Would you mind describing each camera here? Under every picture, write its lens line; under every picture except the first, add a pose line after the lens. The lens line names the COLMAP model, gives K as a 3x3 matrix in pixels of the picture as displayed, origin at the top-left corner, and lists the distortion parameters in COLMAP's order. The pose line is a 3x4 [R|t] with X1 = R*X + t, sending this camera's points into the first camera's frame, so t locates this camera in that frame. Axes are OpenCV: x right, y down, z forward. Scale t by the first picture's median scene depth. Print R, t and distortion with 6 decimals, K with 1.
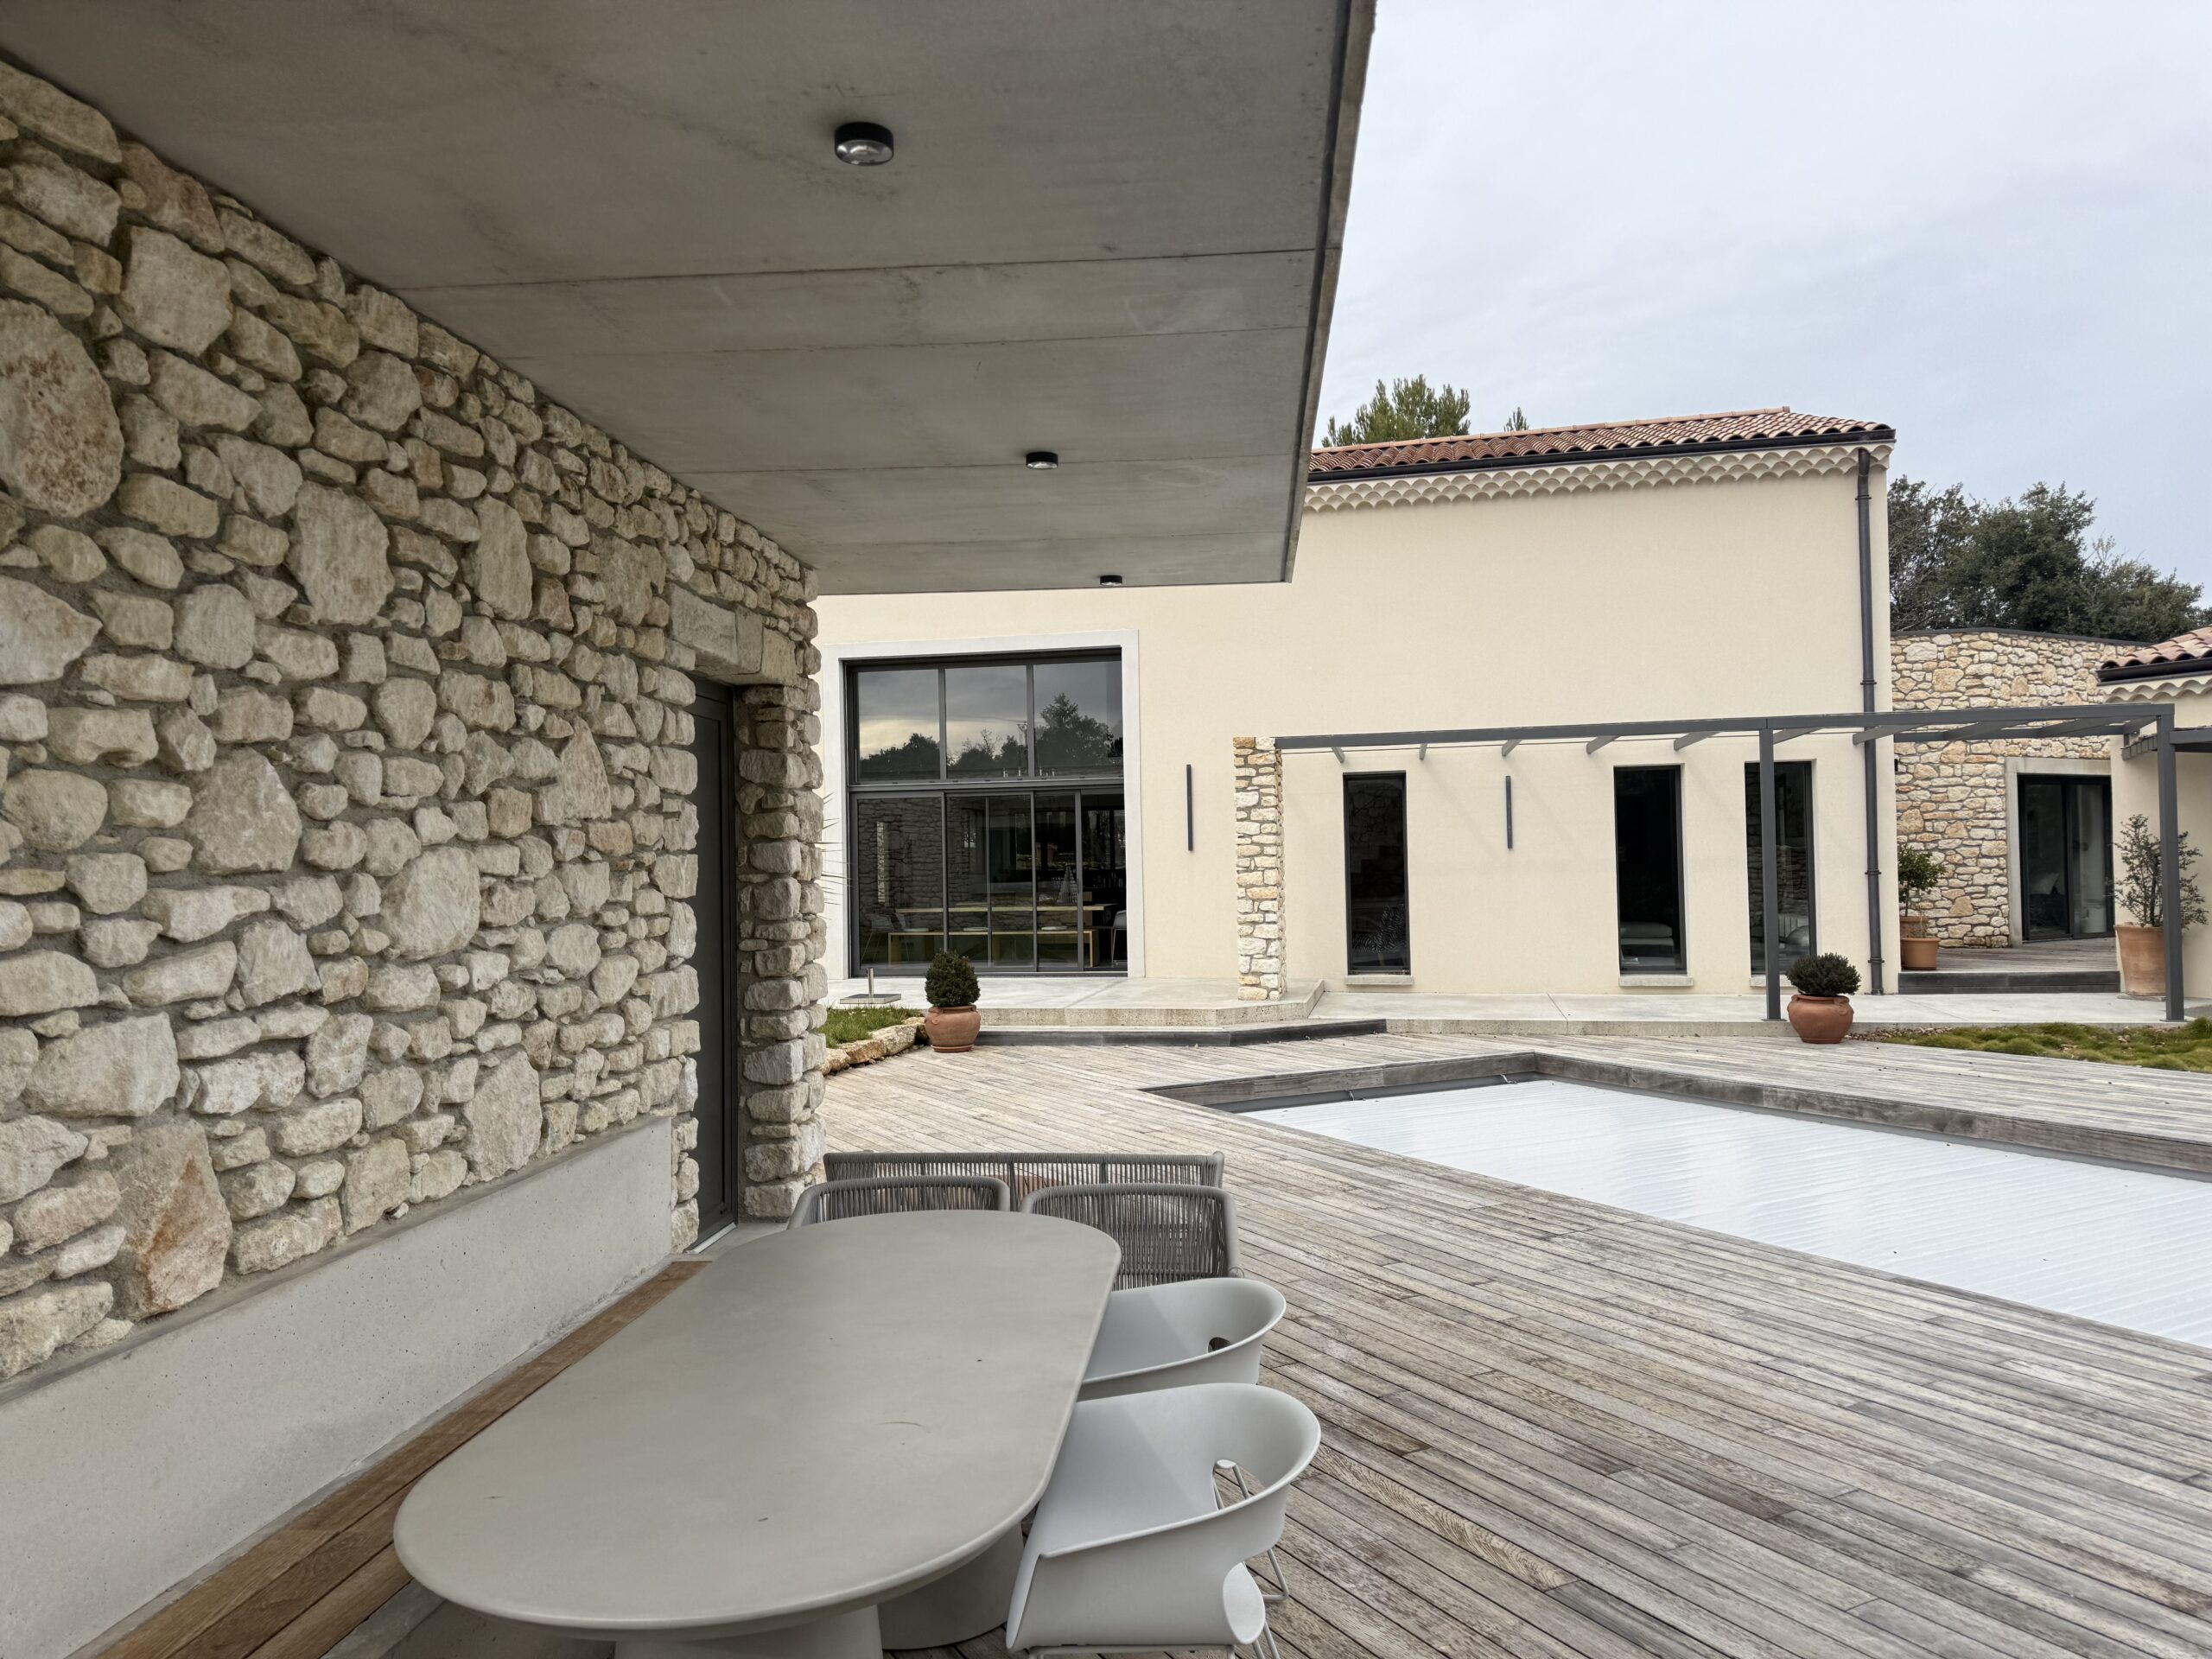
lens RADIAL K [[1600.3, 0, 1084.3], [0, 1600.3, 797.4], [0, 0, 1]] dist [0.049499, -0.063256]
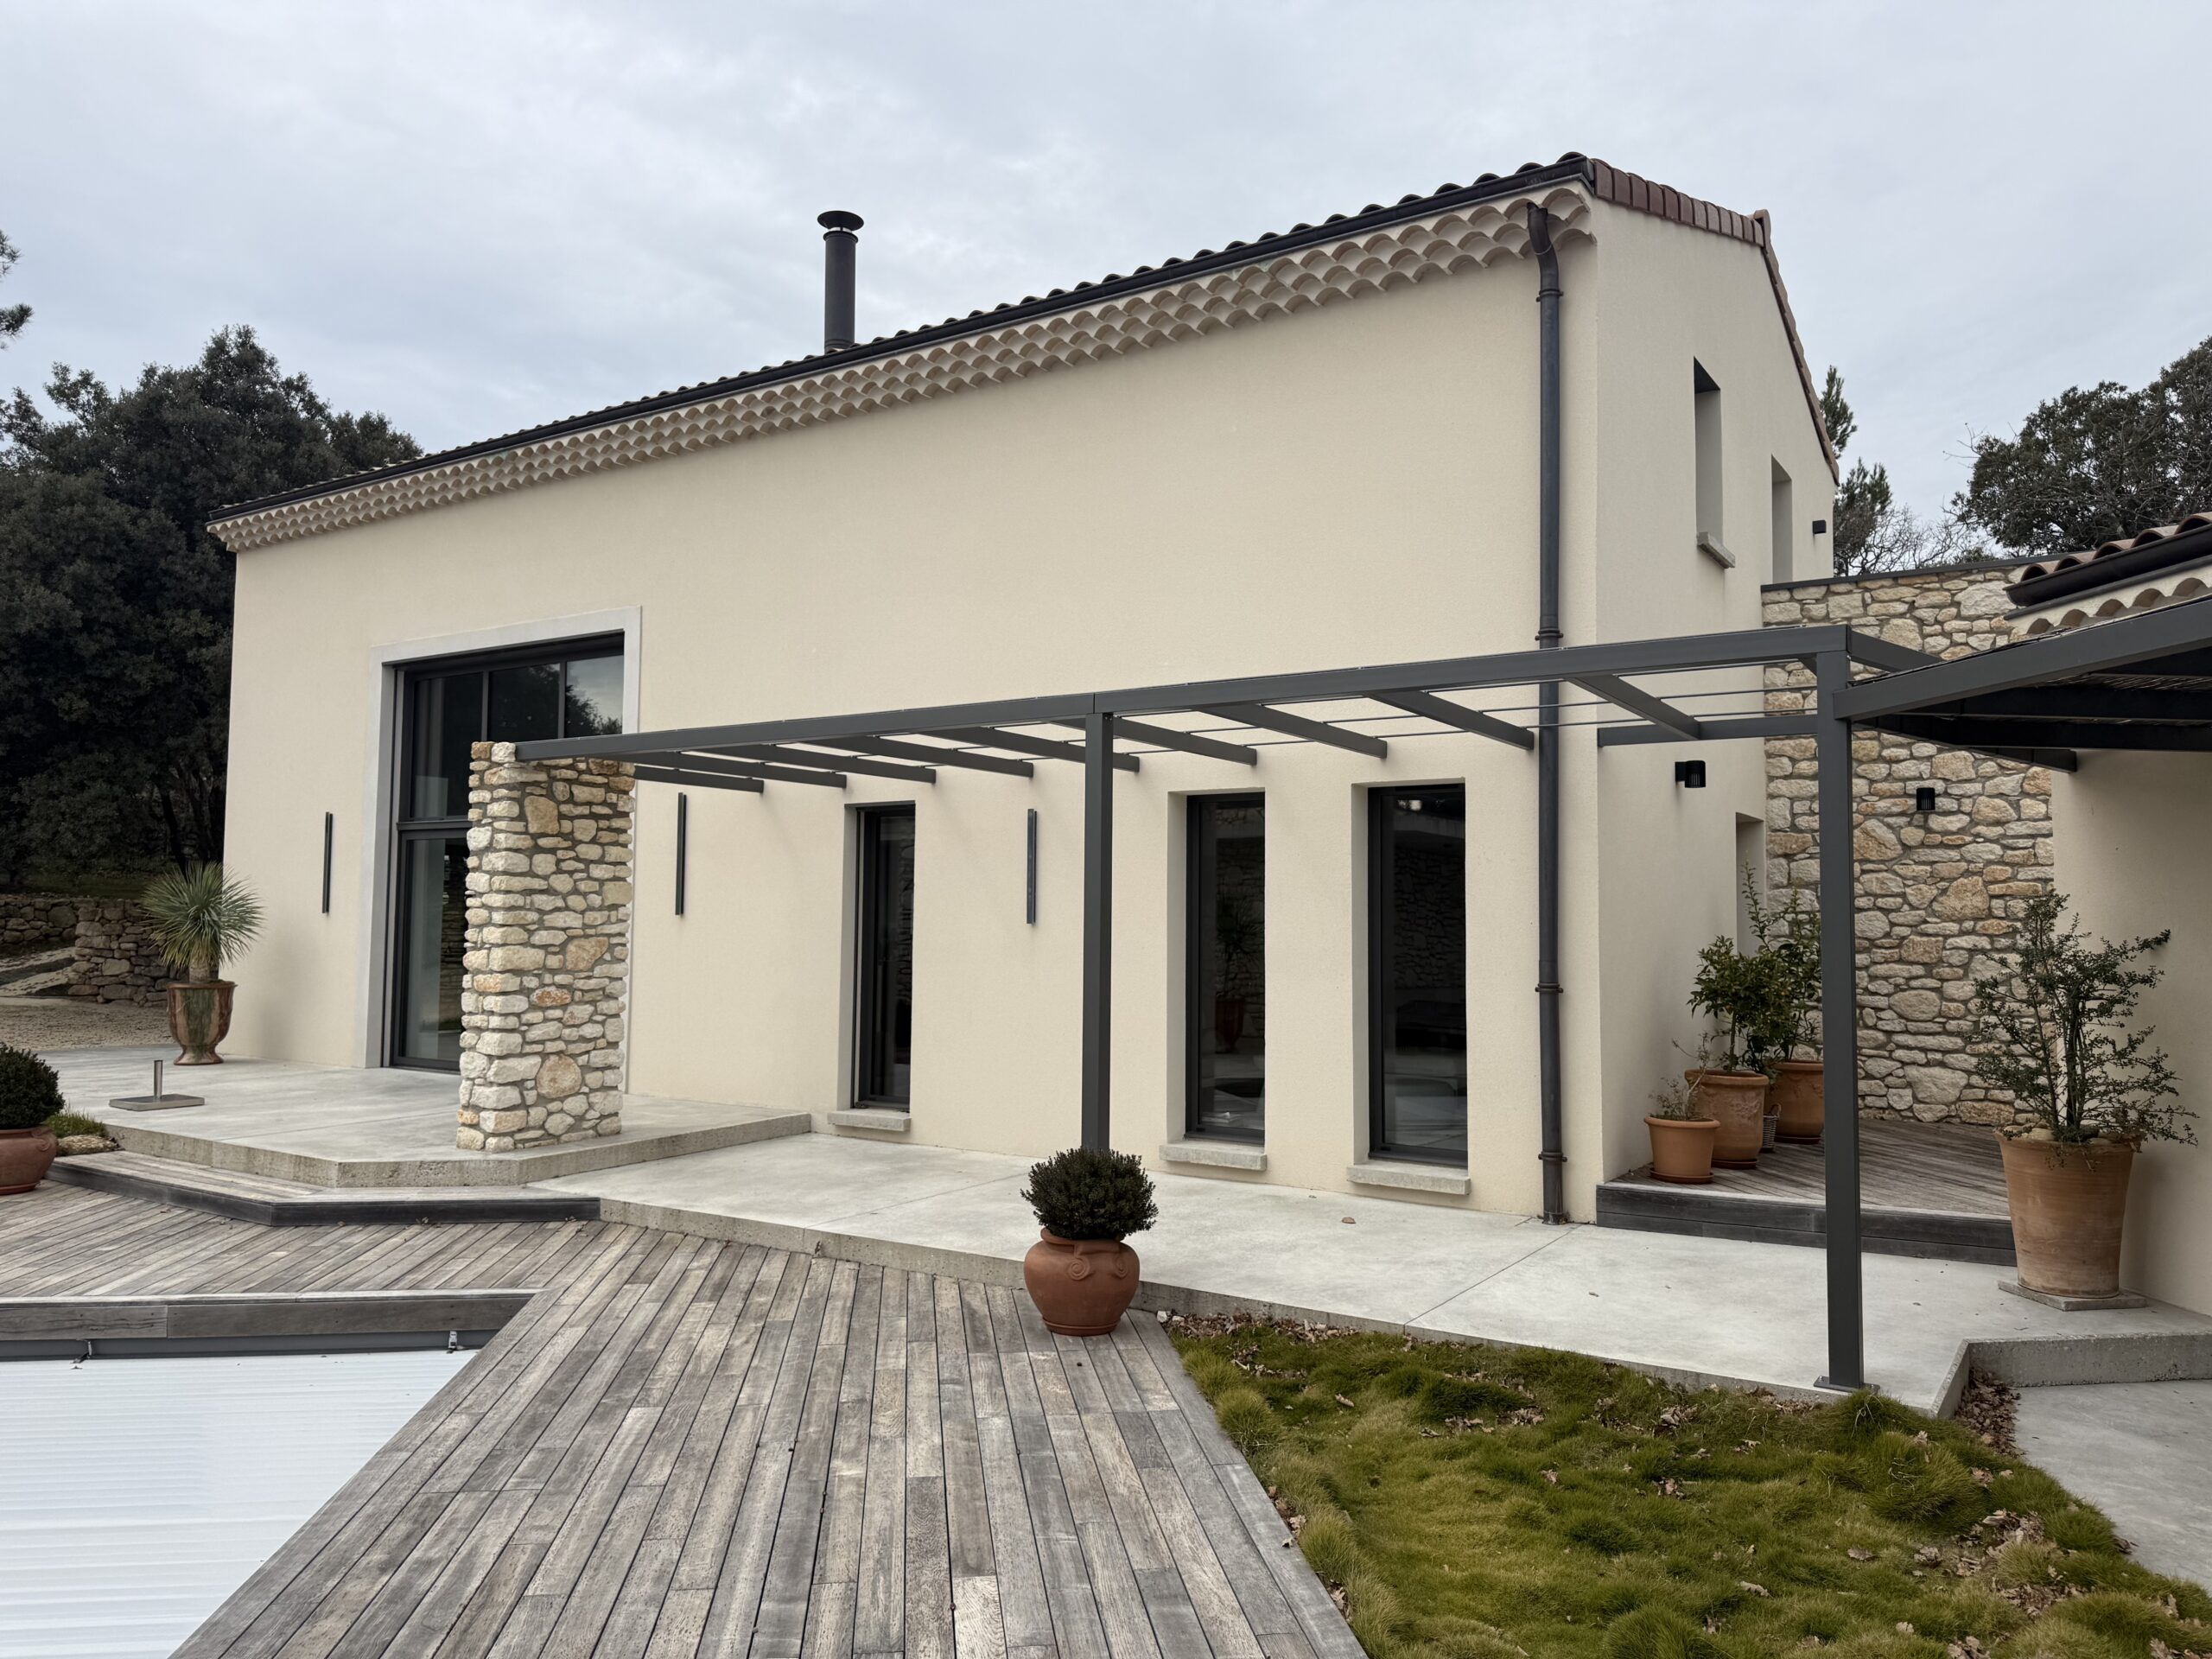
lens RADIAL K [[1600.3, 0, 1041.4], [0, 1600.3, 805.0], [0, 0, 1]] dist [0.049499, -0.063256]
pose [[0.929733, 0.003376, -0.368219, 0.520890], [-0.013066, 0.999631, -0.023827, 0.000085], [0.368003, 0.026964, 0.929434, 0.437436]]
